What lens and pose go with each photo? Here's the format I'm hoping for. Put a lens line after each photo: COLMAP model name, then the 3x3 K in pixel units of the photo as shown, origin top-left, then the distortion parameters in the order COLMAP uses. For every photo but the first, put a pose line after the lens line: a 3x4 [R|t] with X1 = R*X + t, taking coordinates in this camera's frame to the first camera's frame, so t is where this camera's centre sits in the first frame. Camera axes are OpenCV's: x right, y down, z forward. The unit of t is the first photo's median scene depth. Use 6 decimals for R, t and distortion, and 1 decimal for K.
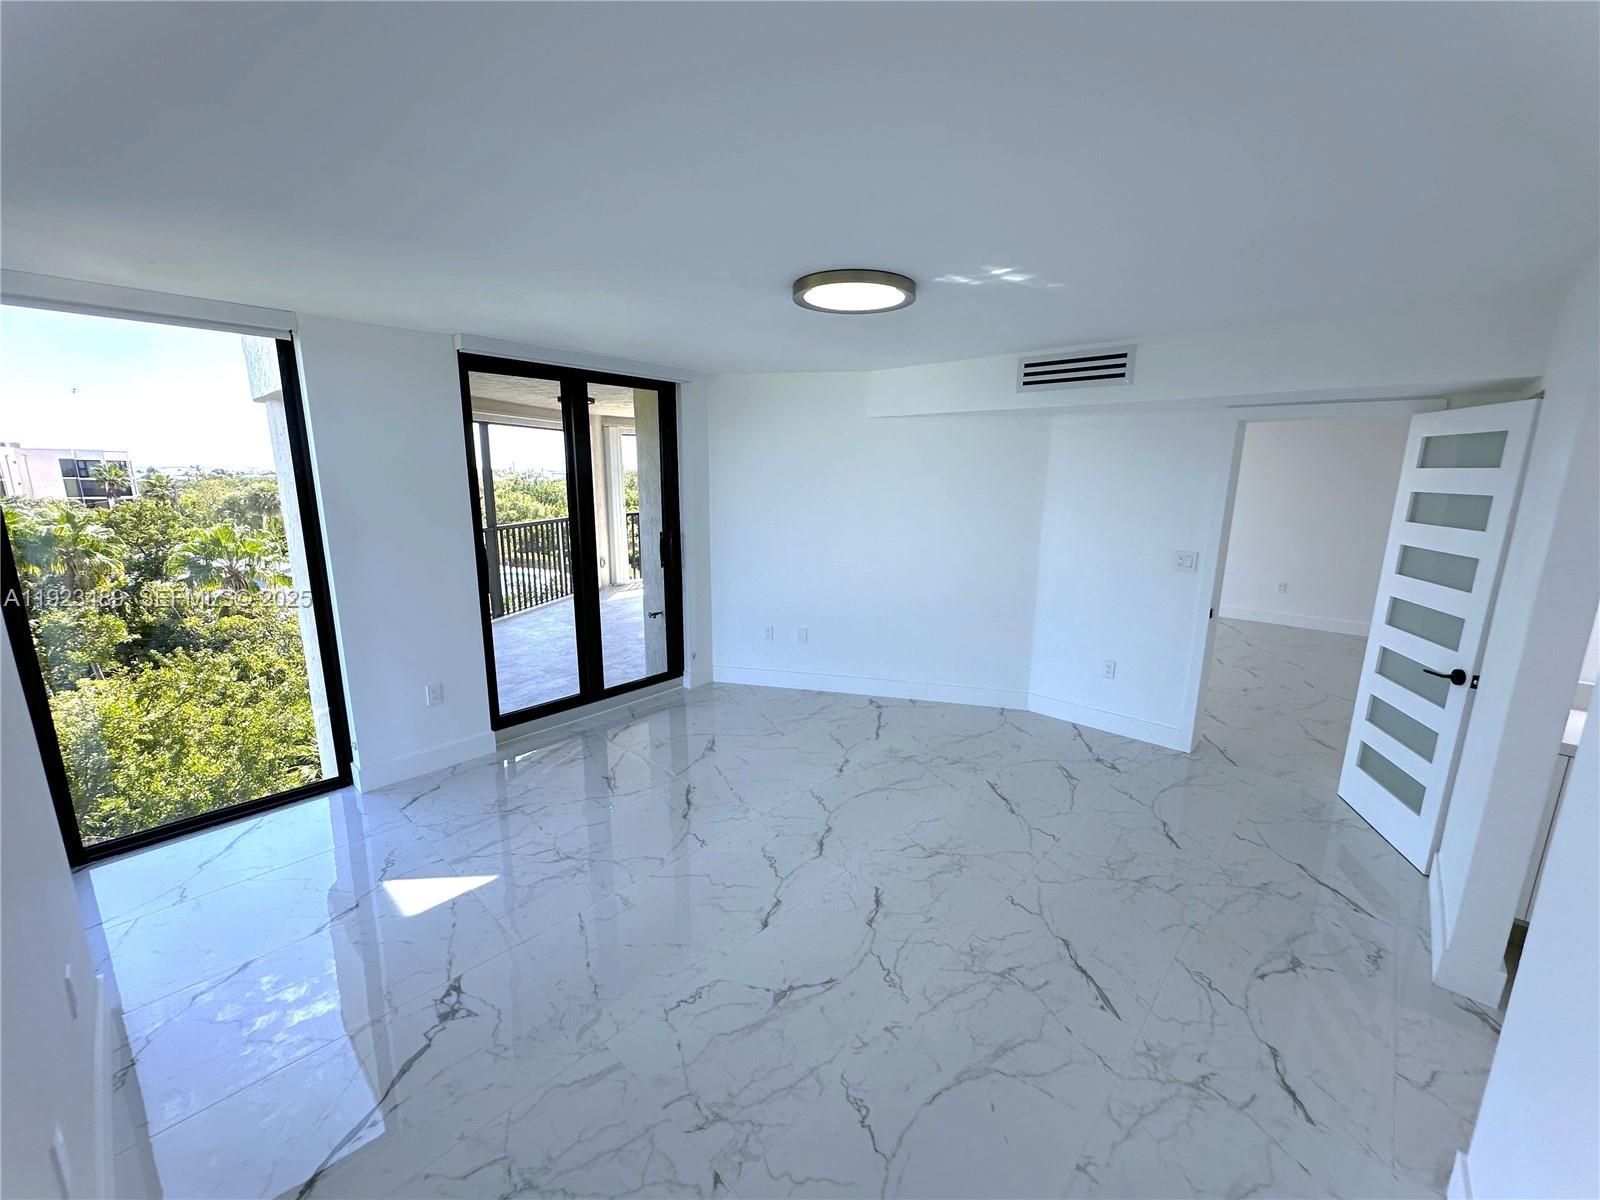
lens RADIAL K [[640.9, 0, 804.7], [0, 640.9, 596.2], [0, 0, 1]] dist [-0.000802, -0.000590]
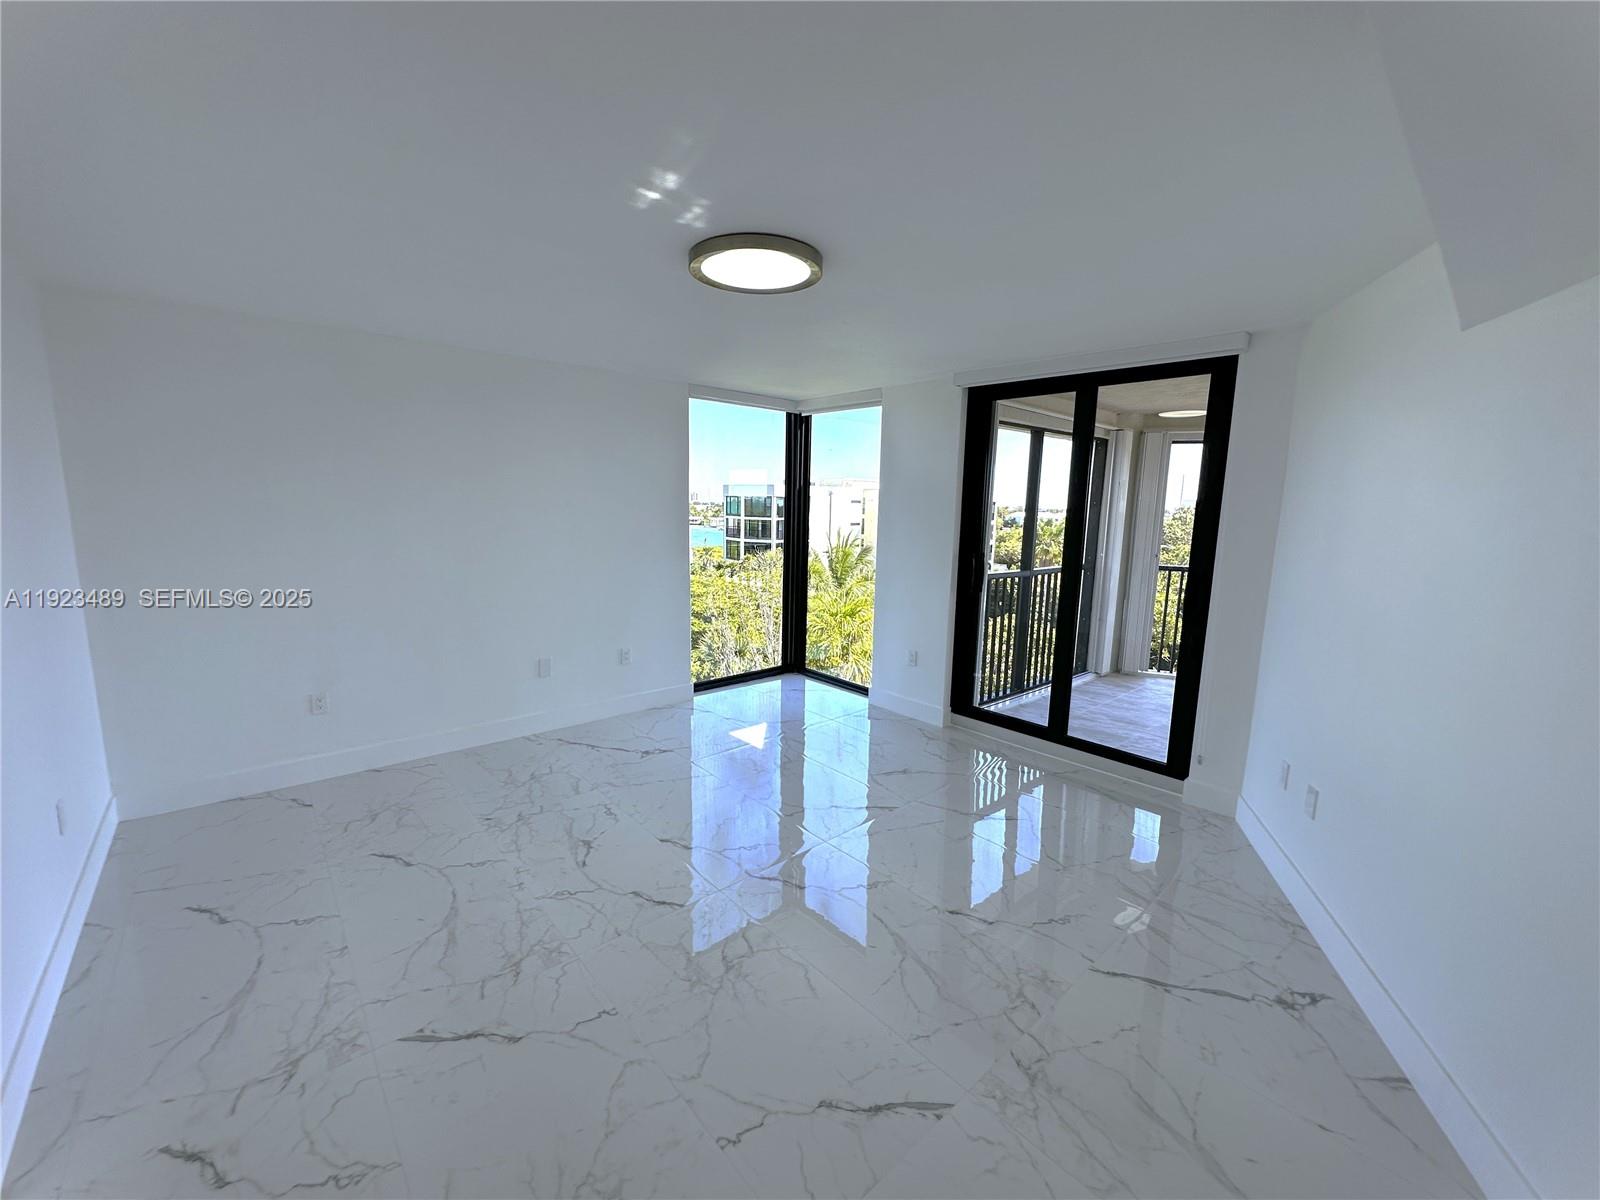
lens RADIAL K [[640.9, 0, 803.8], [0, 640.9, 602.3], [0, 0, 1]] dist [-0.000802, -0.000590]
pose [[-0.110671, 0.138856, -0.984109, 1.151056], [-0.214436, 0.963533, 0.160068, -0.189730], [0.970448, 0.228744, -0.076859, 1.384810]]
